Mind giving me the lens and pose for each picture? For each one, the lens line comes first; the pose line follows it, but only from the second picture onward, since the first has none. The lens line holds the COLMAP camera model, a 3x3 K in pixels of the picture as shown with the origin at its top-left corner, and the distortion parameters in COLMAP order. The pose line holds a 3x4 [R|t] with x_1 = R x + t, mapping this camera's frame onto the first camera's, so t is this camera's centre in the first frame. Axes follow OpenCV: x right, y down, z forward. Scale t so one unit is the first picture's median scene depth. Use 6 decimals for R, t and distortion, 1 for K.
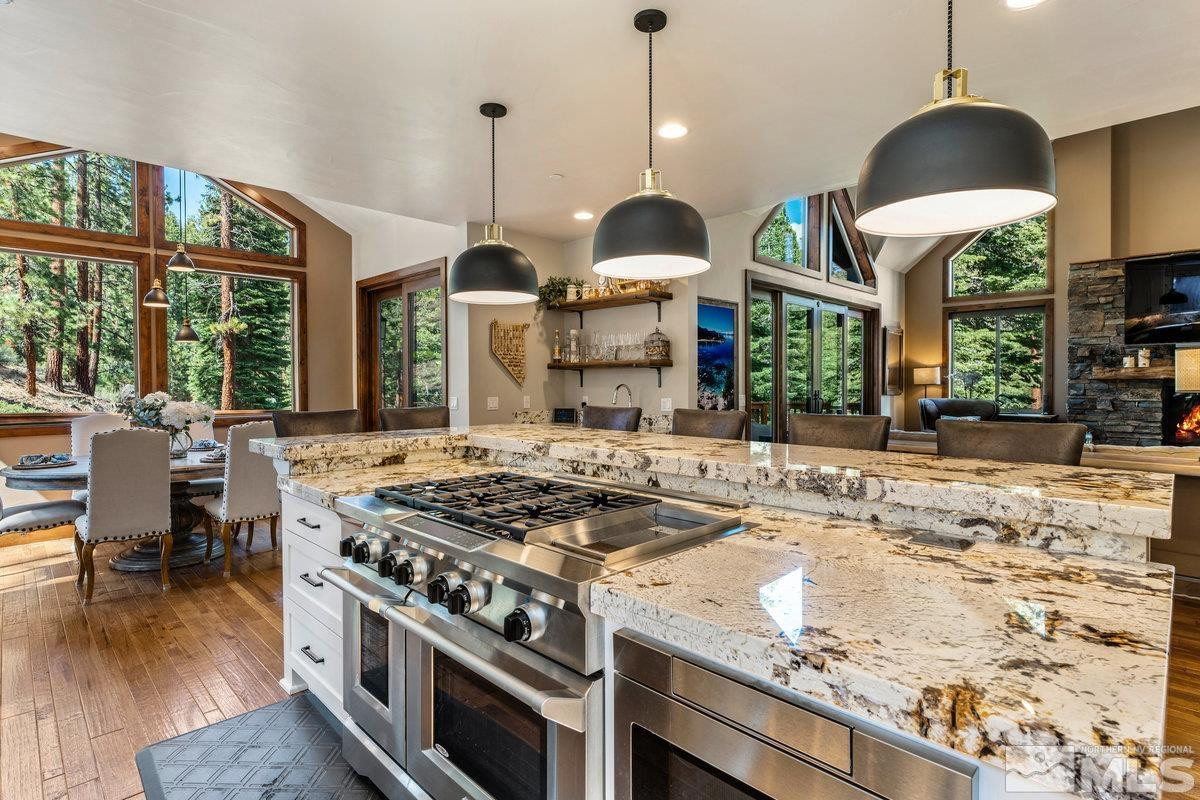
lens RADIAL K [[578.6, 0, 602.5], [0, 578.6, 388.8], [0, 0, 1]] dist [-0.005443, -0.000393]
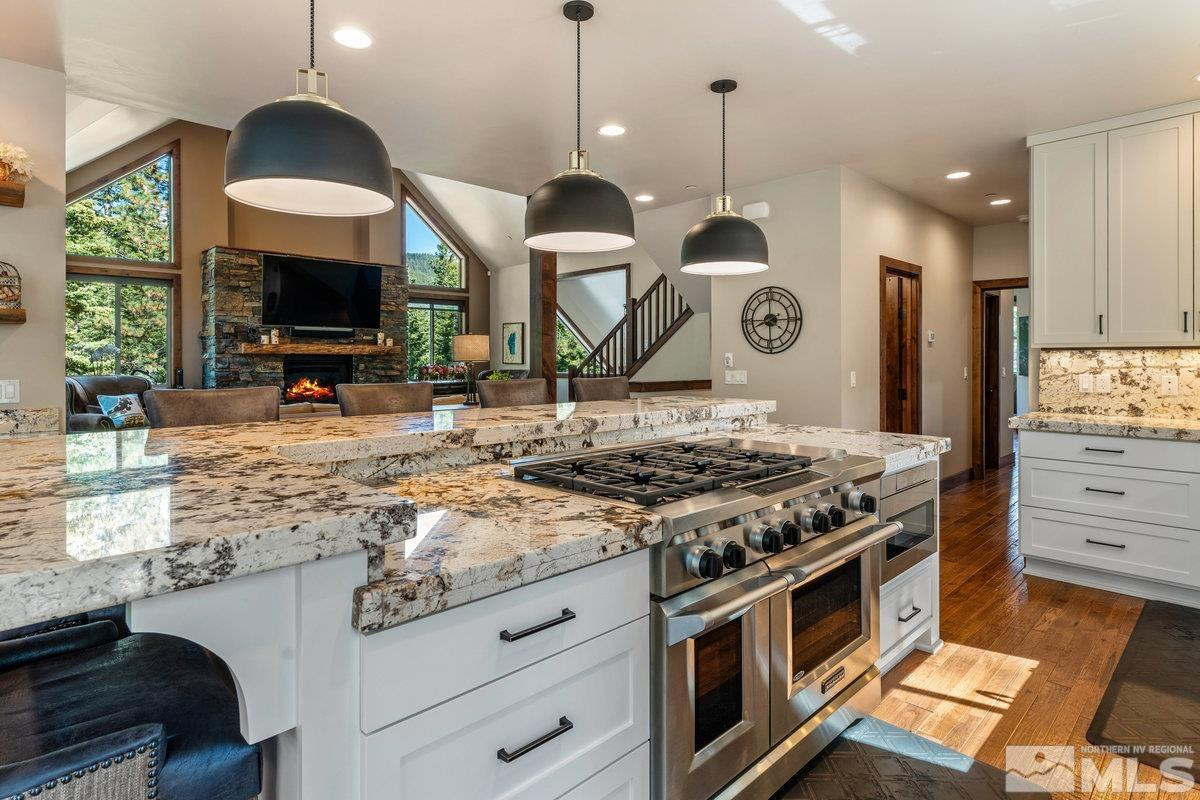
lens RADIAL K [[624.5, 0, 572.7], [0, 624.5, 357.8], [0, 0, 1]] dist [-0.001254, -0.000105]
pose [[0.044440, 0.003576, 0.999006, -0.343977], [0.008784, 0.999954, -0.003970, 0.001678], [-0.998973, 0.008952, 0.044407, 0.310667]]
